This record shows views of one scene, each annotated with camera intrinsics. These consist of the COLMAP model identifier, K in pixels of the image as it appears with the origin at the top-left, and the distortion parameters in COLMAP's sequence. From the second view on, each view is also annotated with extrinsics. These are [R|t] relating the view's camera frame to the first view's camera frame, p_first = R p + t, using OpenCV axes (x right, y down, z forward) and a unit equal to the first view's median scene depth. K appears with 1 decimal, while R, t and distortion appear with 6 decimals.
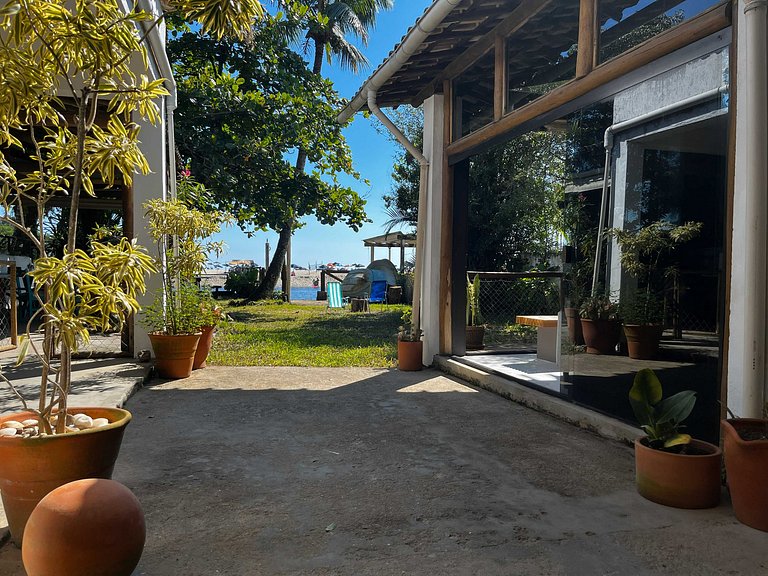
lens RADIAL K [[545.2, 0, 384.0], [0, 545.2, 288.0], [0, 0, 1]] dist [0.069608, -0.089024]
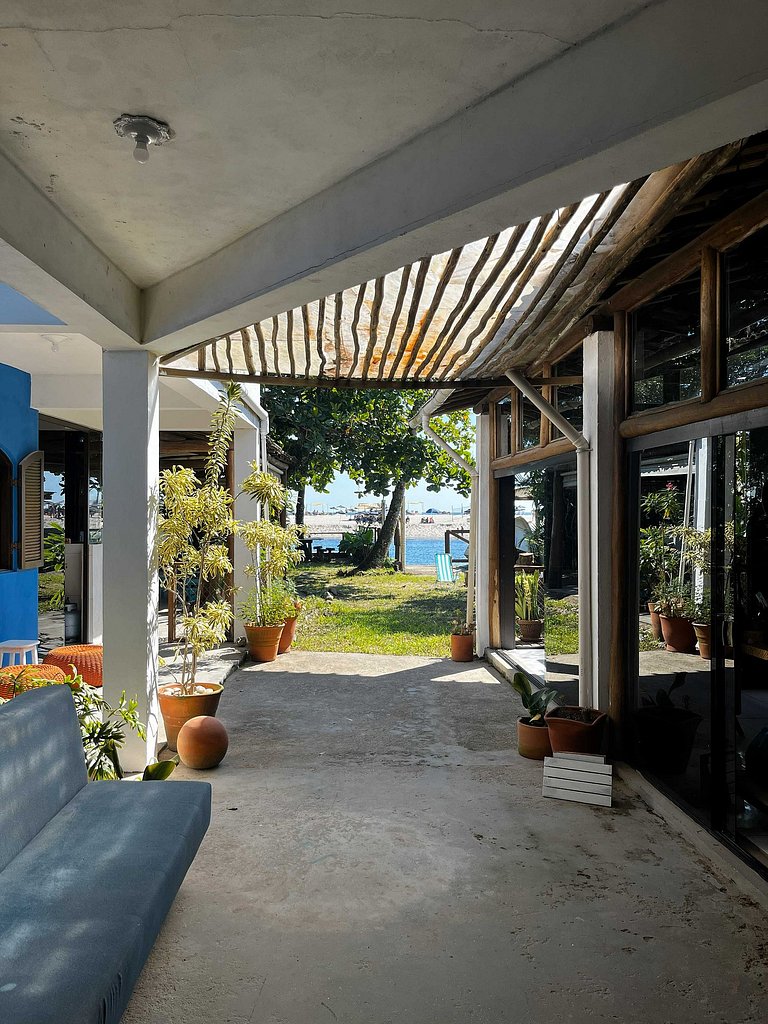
lens RADIAL K [[726.9, 0, 384.0], [0, 726.9, 512.0], [0, 0, 1]] dist [0.069608, -0.089024]
pose [[0.971714, -0.013980, -0.235746, 0.265503], [0.006640, 0.999469, -0.031902, -0.113320], [0.236066, 0.029434, 0.971291, -0.521412]]
